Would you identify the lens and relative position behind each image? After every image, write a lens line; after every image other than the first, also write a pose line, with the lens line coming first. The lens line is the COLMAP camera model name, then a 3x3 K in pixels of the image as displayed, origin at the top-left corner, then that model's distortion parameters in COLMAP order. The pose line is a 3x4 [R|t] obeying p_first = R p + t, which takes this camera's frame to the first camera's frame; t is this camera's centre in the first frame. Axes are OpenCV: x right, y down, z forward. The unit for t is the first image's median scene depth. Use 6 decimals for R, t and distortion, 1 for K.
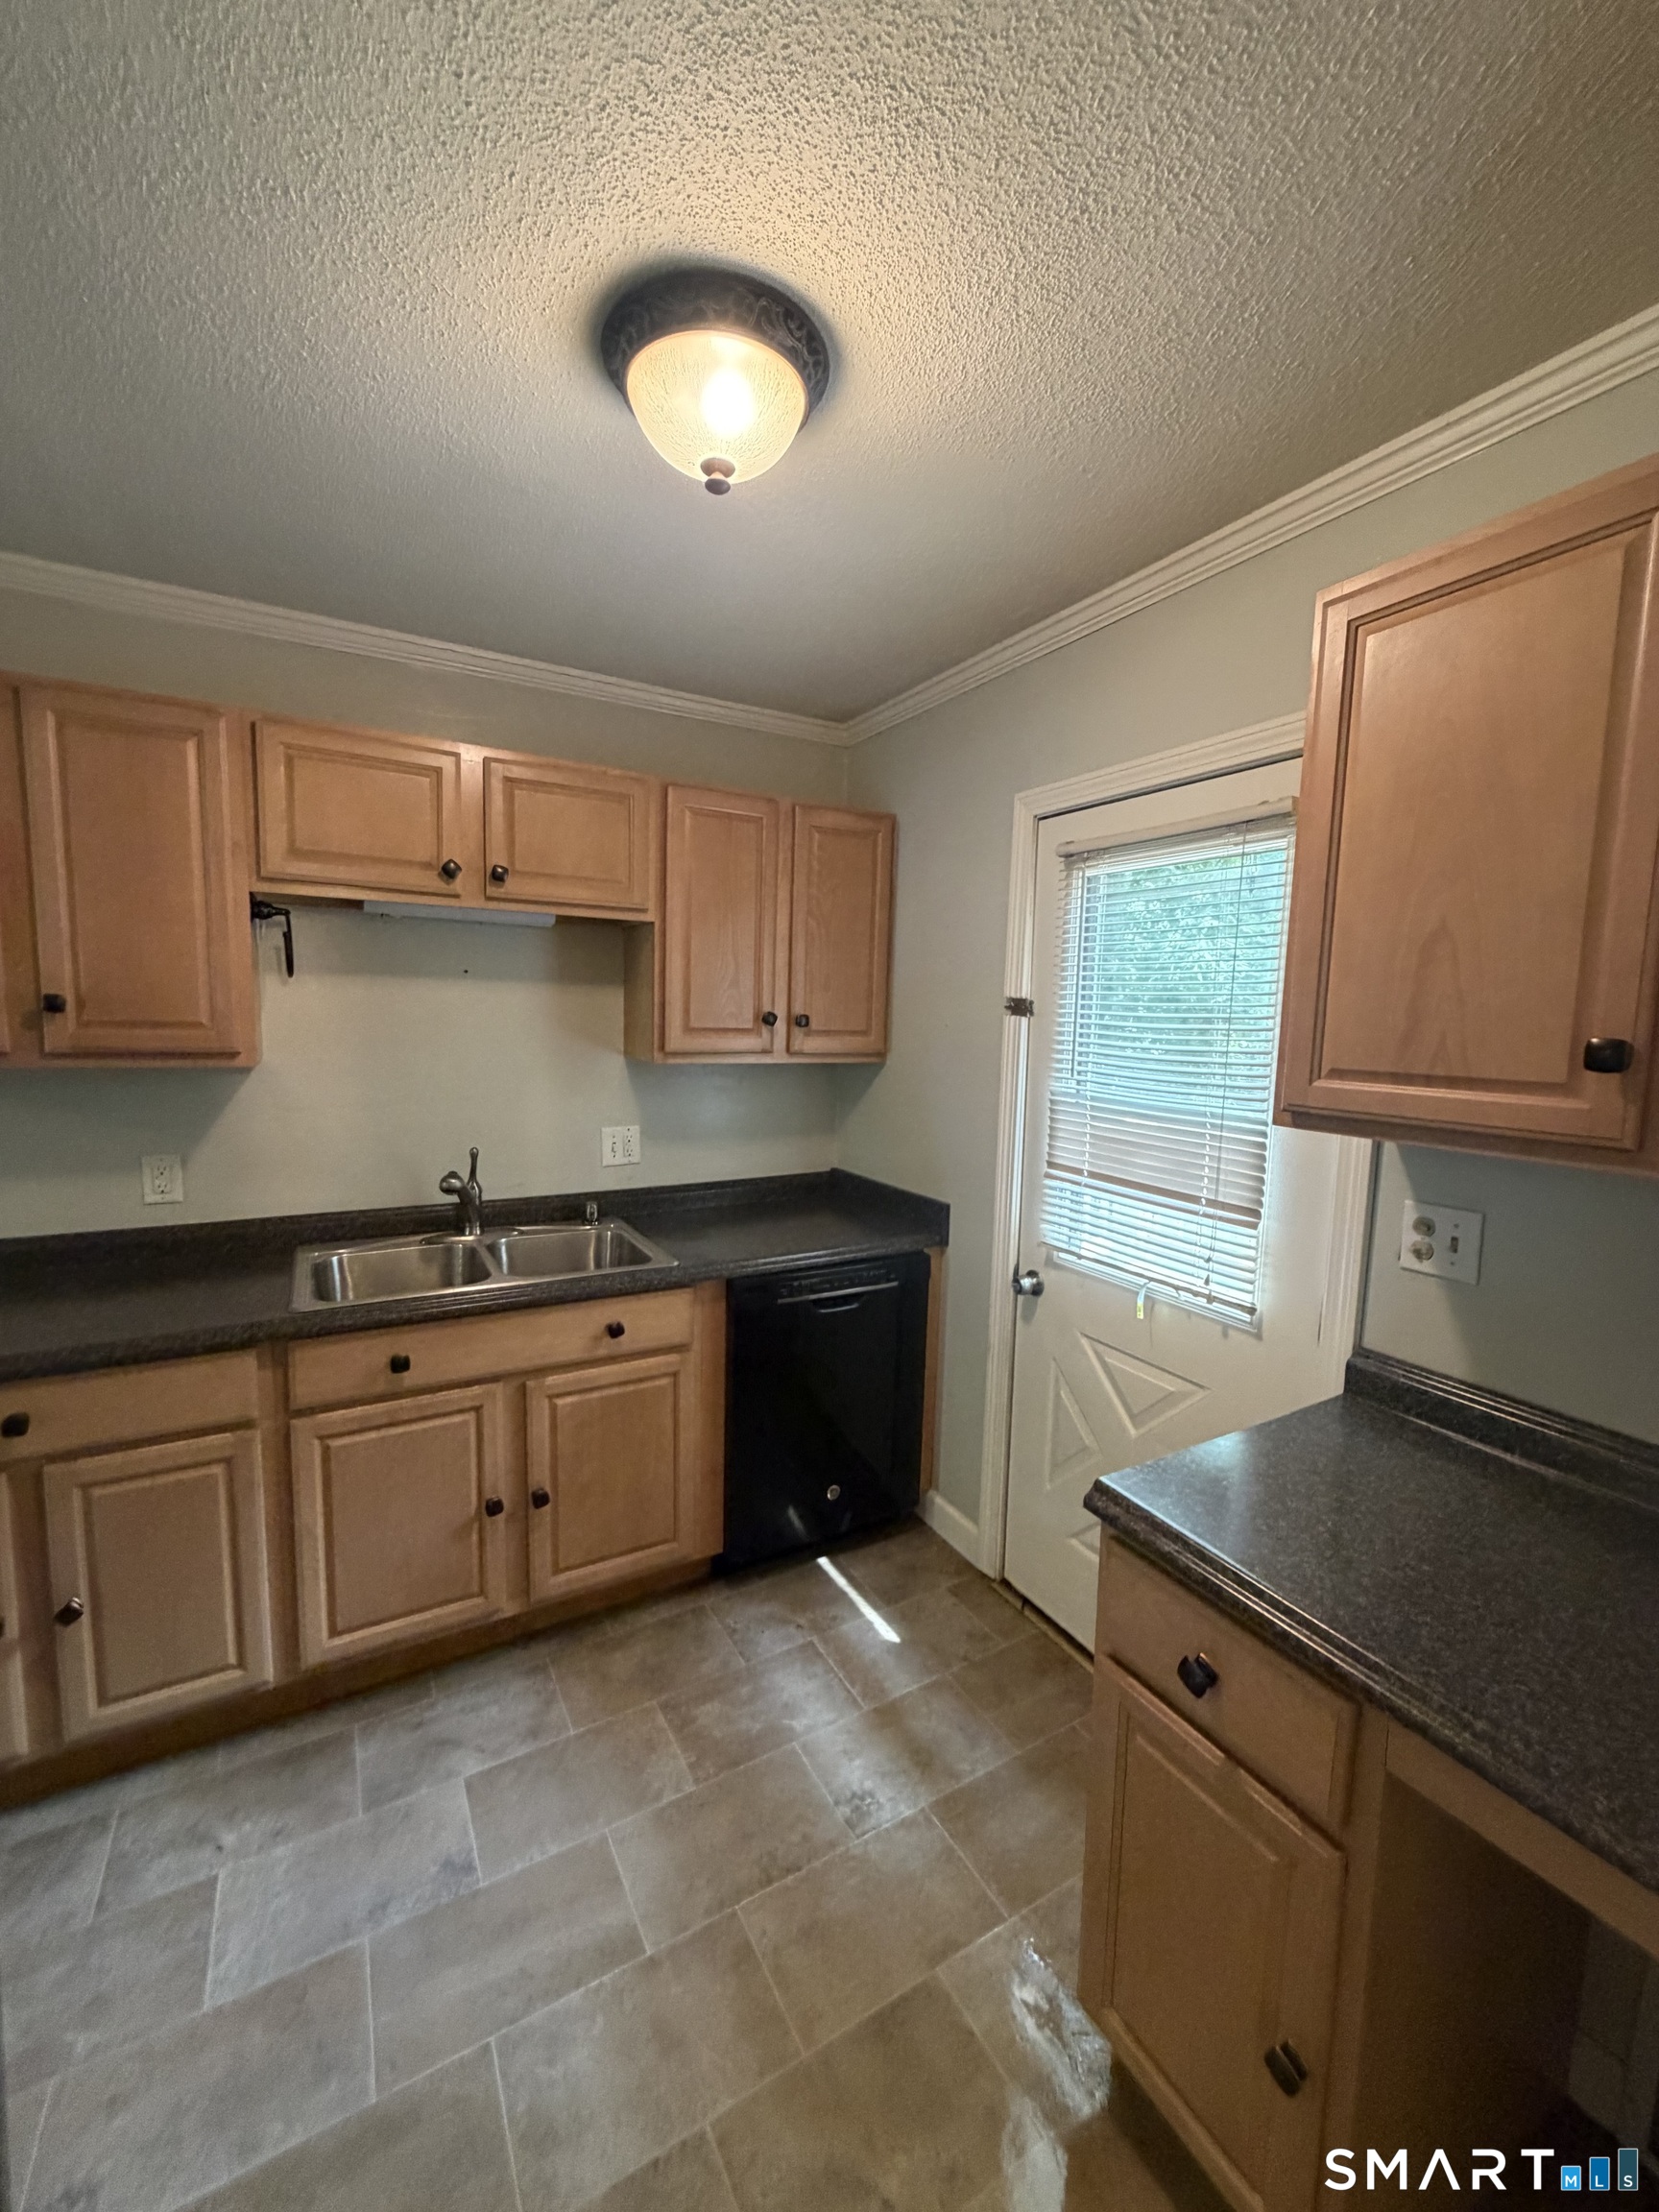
lens RADIAL K [[886.3, 0, 832.8], [0, 886.3, 1109.5], [0, 0, 1]] dist [0.001288, 0.000187]
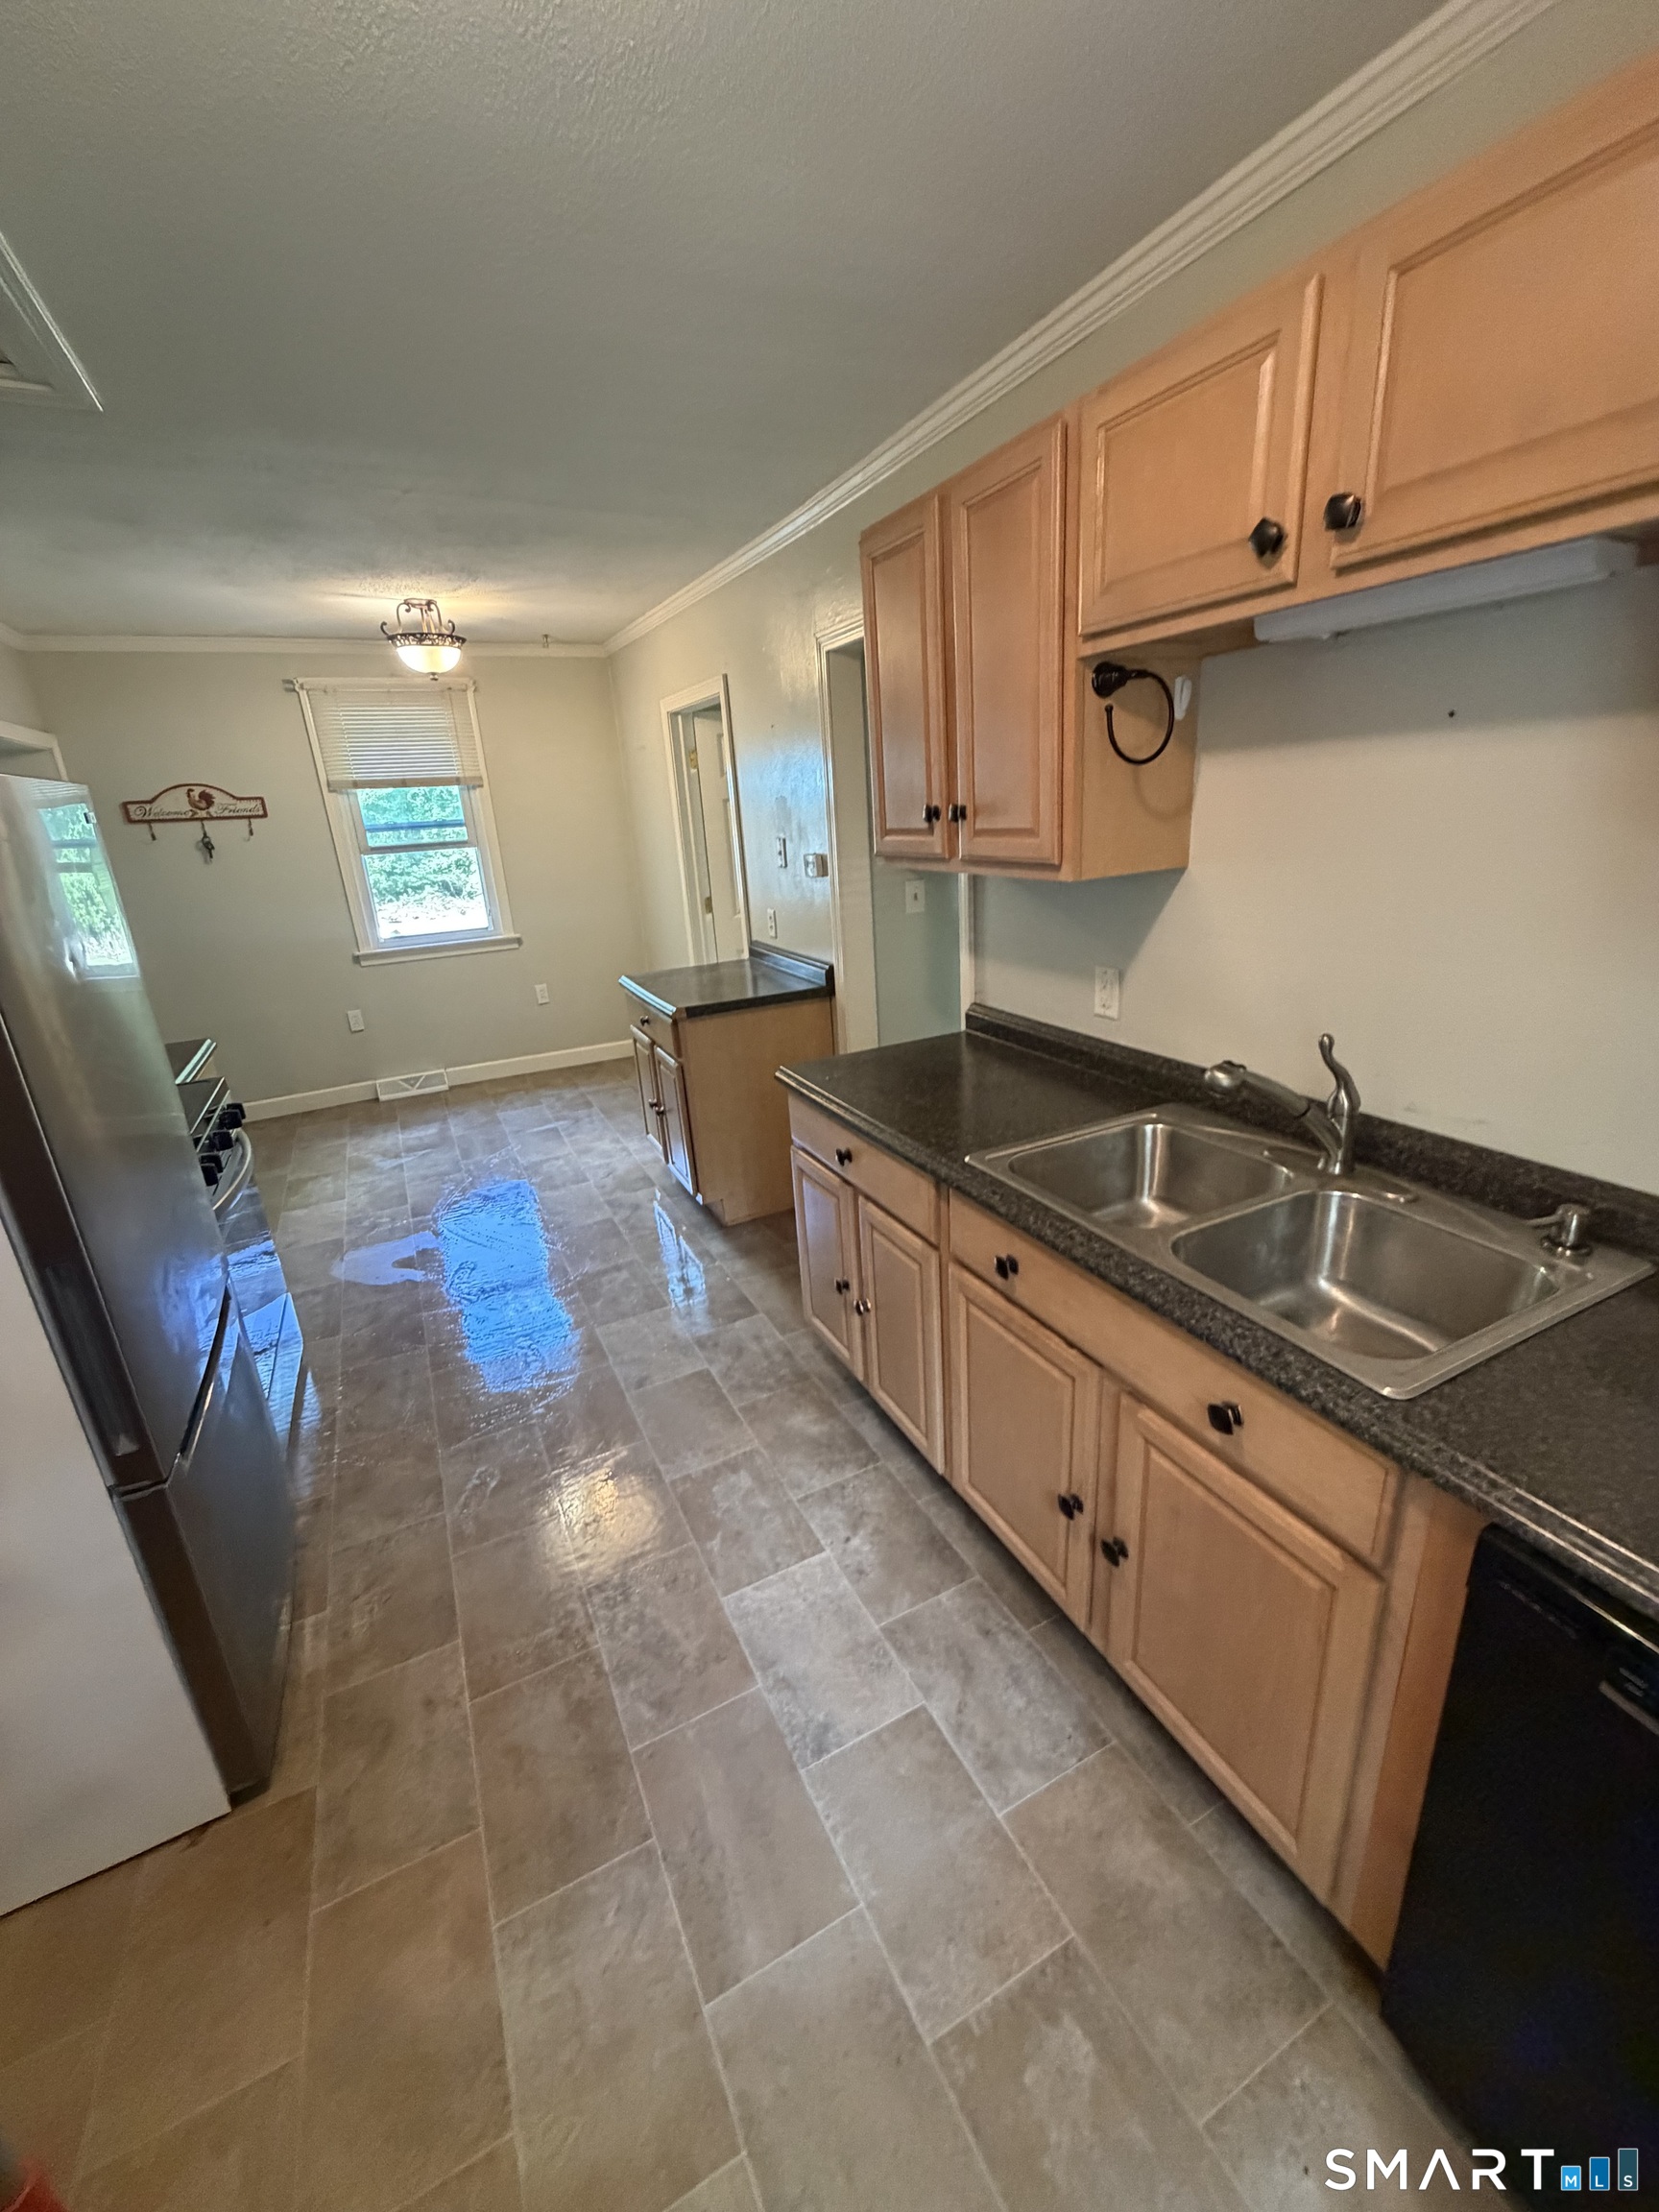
lens RADIAL K [[886.3, 0, 832.8], [0, 886.3, 1109.5], [0, 0, 1]] dist [0.001288, 0.000187]
pose [[-0.065828, 0.306236, -0.949677, 0.231527], [-0.047339, 0.949711, 0.309529, -0.089505], [0.996707, 0.065333, -0.048020, 0.790772]]
